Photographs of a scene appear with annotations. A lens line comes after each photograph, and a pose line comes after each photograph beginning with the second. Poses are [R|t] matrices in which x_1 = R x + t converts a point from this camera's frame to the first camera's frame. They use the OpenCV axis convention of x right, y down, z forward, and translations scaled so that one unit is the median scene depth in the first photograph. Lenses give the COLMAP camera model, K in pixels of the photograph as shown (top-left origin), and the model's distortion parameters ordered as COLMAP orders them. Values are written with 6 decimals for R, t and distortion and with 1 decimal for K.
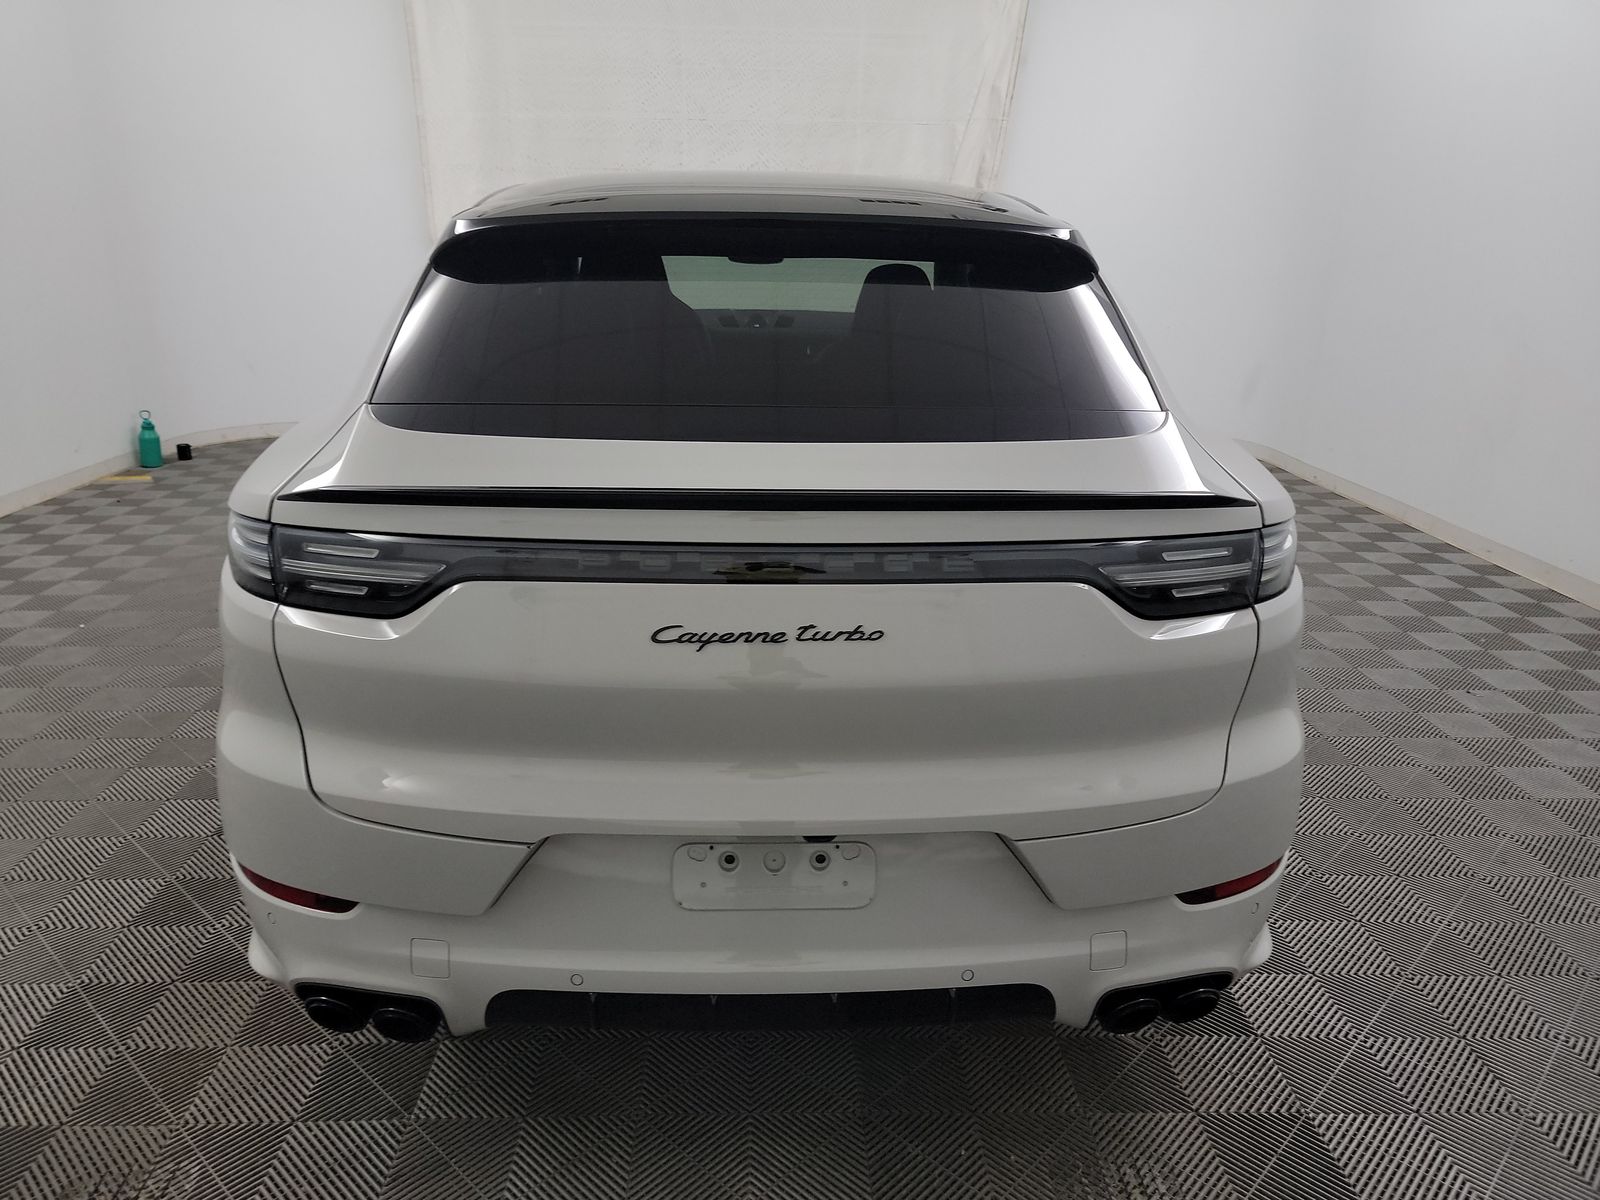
lens RADIAL K [[1130.3, 0, 800.0], [0, 1130.3, 600.0], [0, 0, 1]] dist [0.019578, -0.000421]
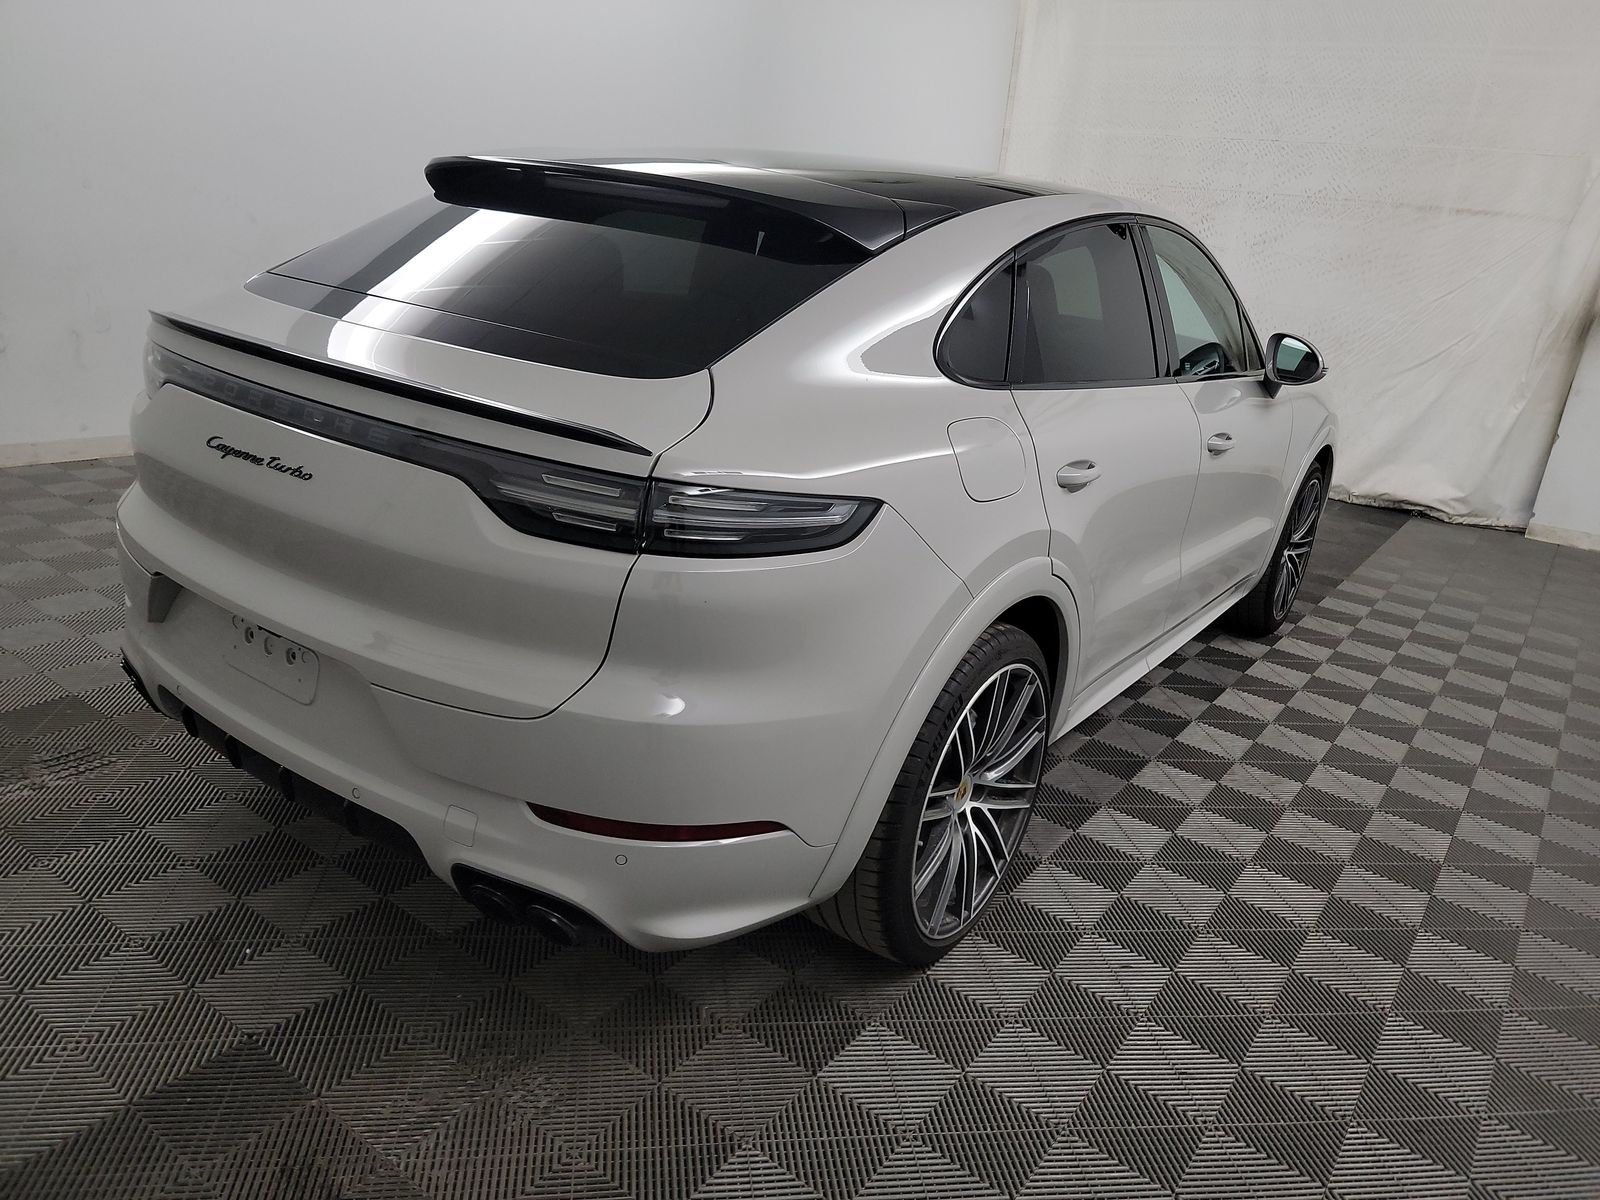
lens RADIAL K [[1130.3, 0, 800.0], [0, 1130.3, 600.0], [0, 0, 1]] dist [0.019578, -0.000421]
pose [[0.781713, 0.266824, -0.563675, 1.176277], [-0.280228, 0.957748, 0.064740, -0.068623], [0.557133, 0.107349, 0.823456, 0.262848]]
